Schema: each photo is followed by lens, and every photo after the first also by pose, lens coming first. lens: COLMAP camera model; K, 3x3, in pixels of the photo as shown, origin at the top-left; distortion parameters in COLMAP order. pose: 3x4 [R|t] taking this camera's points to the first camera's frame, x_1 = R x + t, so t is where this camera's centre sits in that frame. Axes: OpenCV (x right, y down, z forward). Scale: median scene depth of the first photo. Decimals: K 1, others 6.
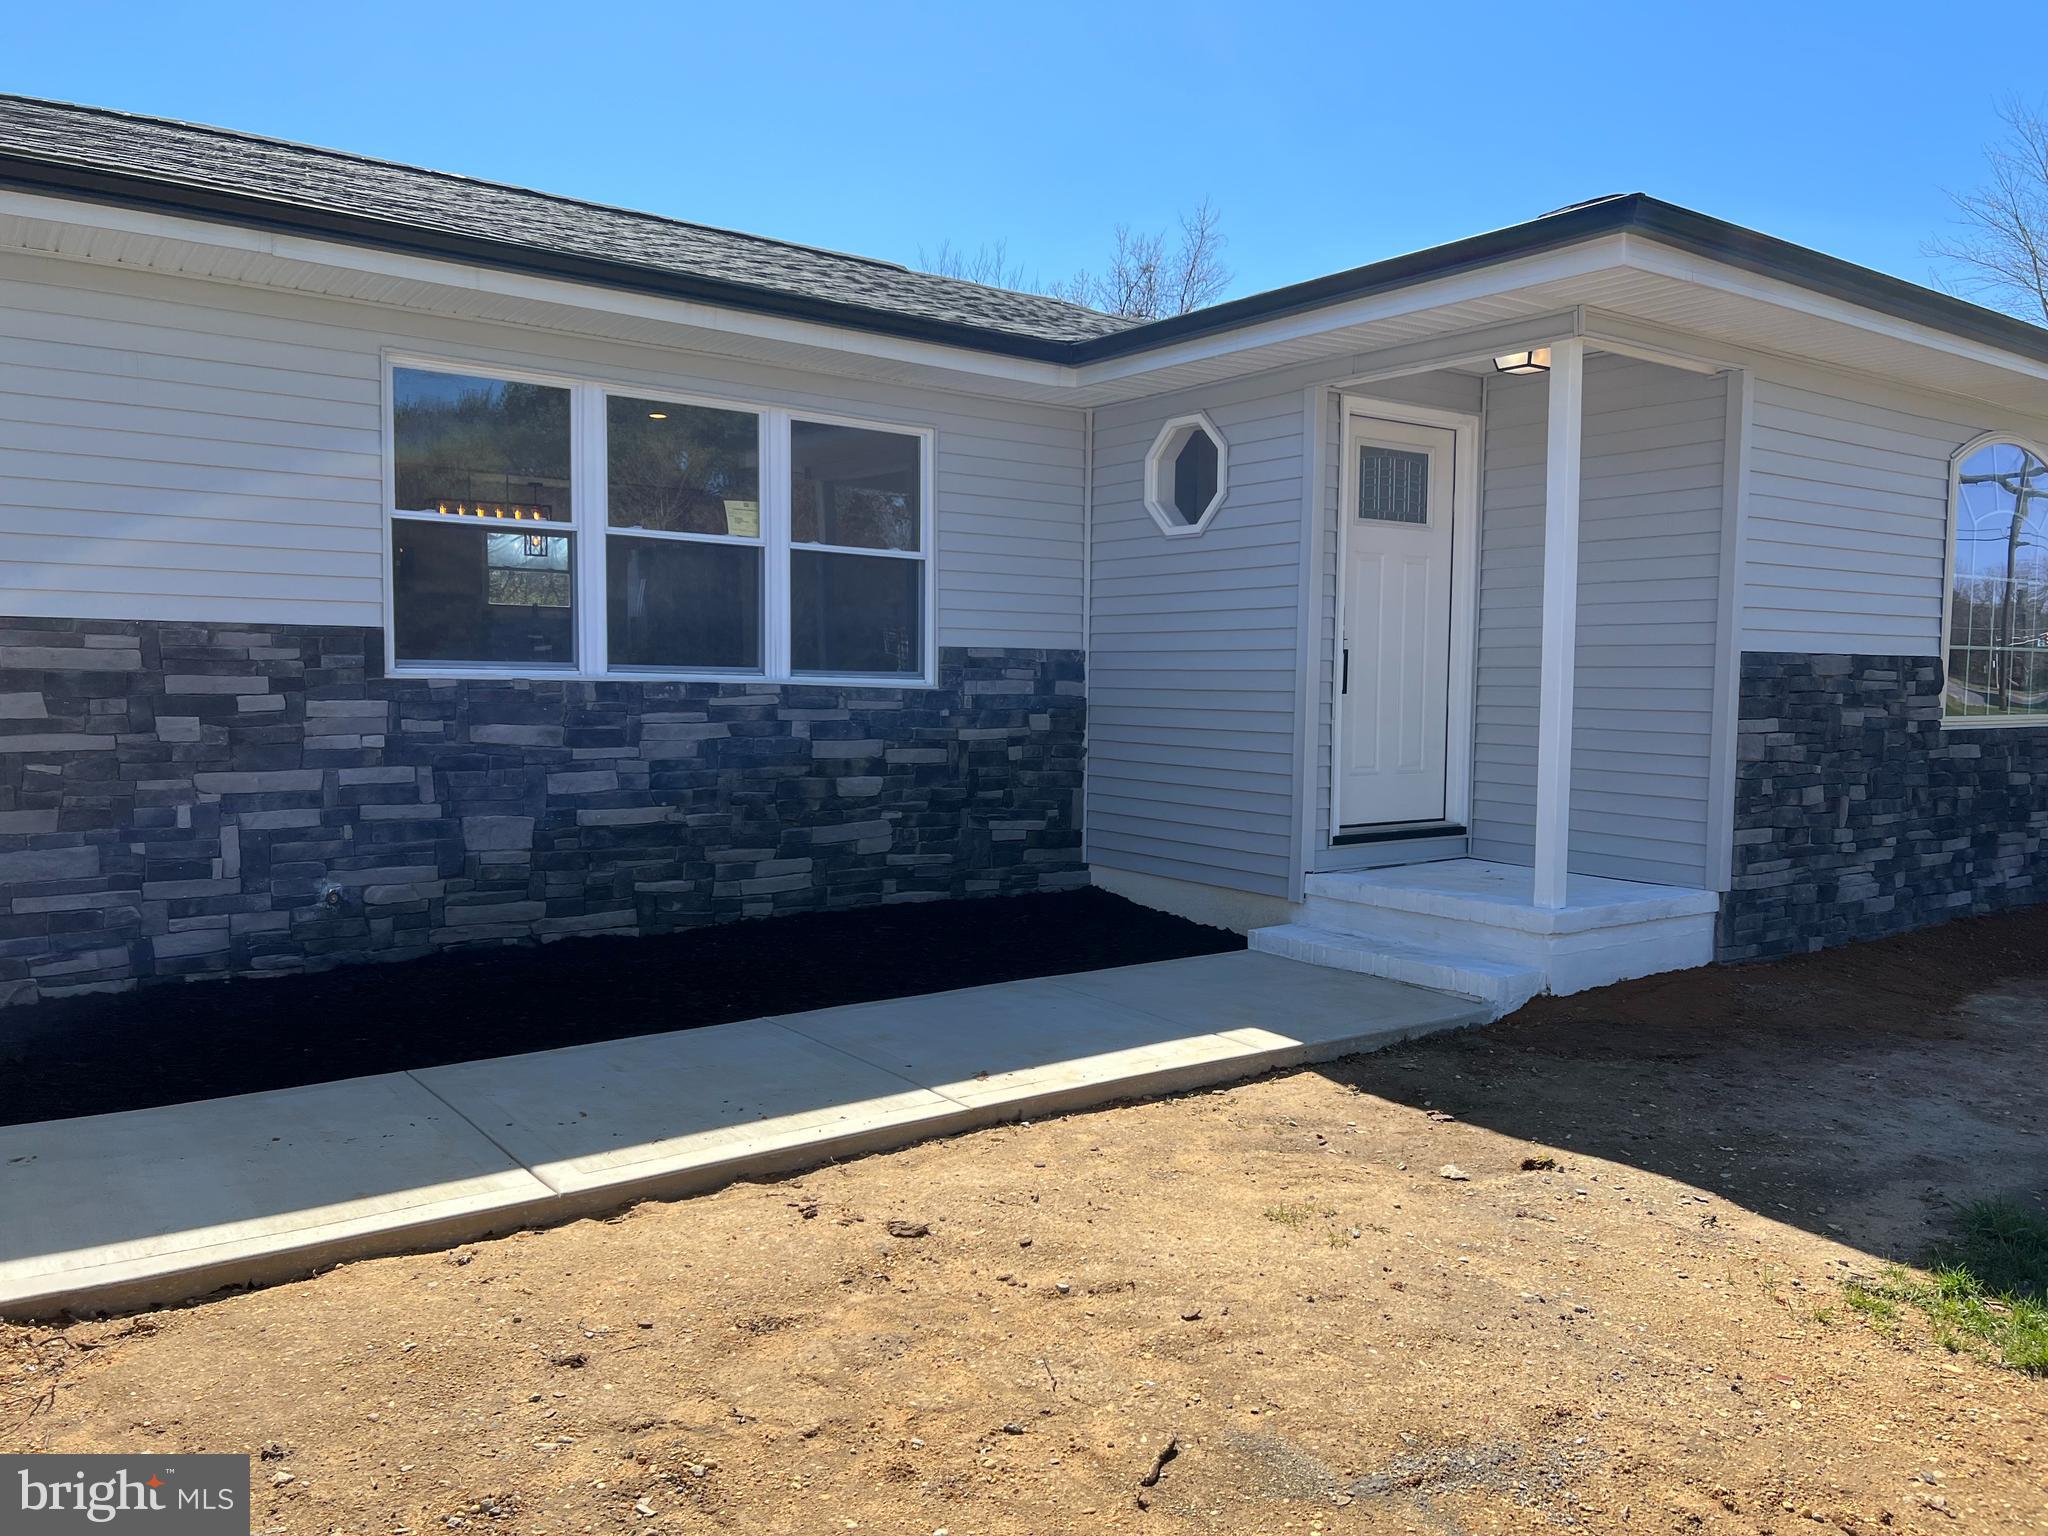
lens RADIAL K [[1529.0, 0, 1038.5], [0, 1529.0, 758.9], [0, 0, 1]] dist [0.049789, -0.072072]
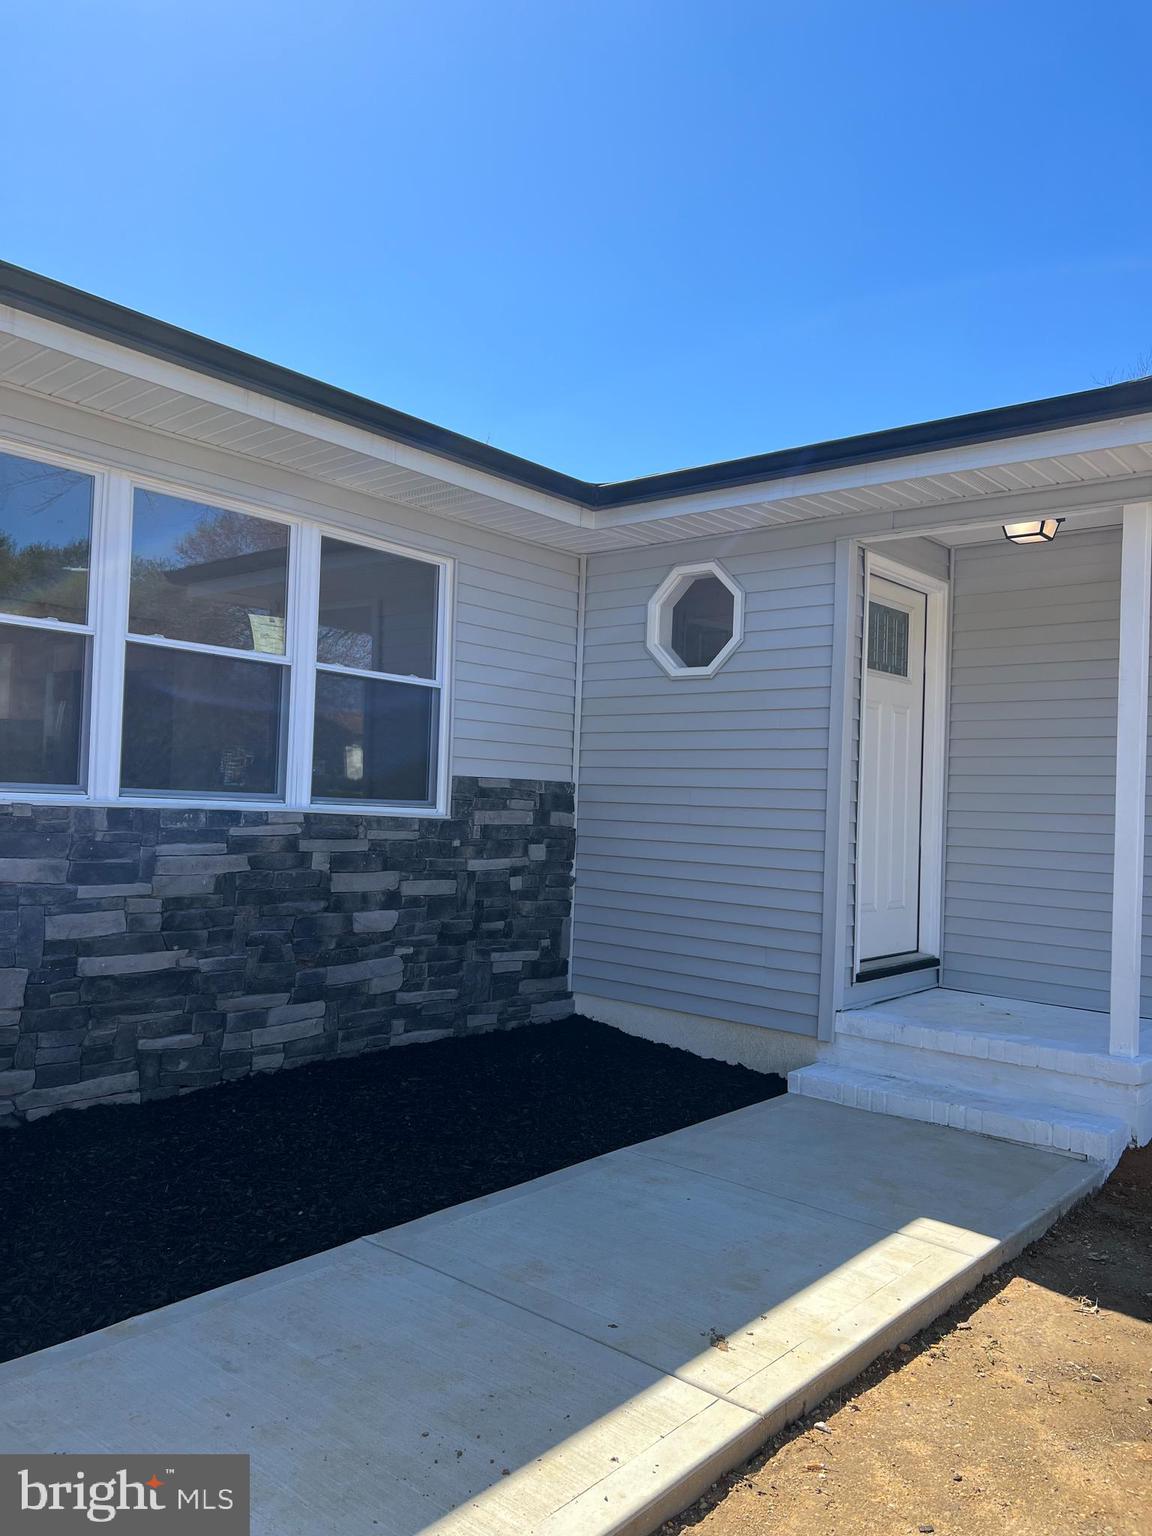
lens RADIAL K [[1146.7, 0, 573.7], [0, 1146.7, 757.3], [0, 0, 1]] dist [0.049789, -0.072072]
pose [[0.974004, 0.032365, 0.224207, -0.165738], [-0.012765, 0.996010, -0.088323, -0.022613], [-0.226171, 0.083165, 0.970531, 0.282430]]
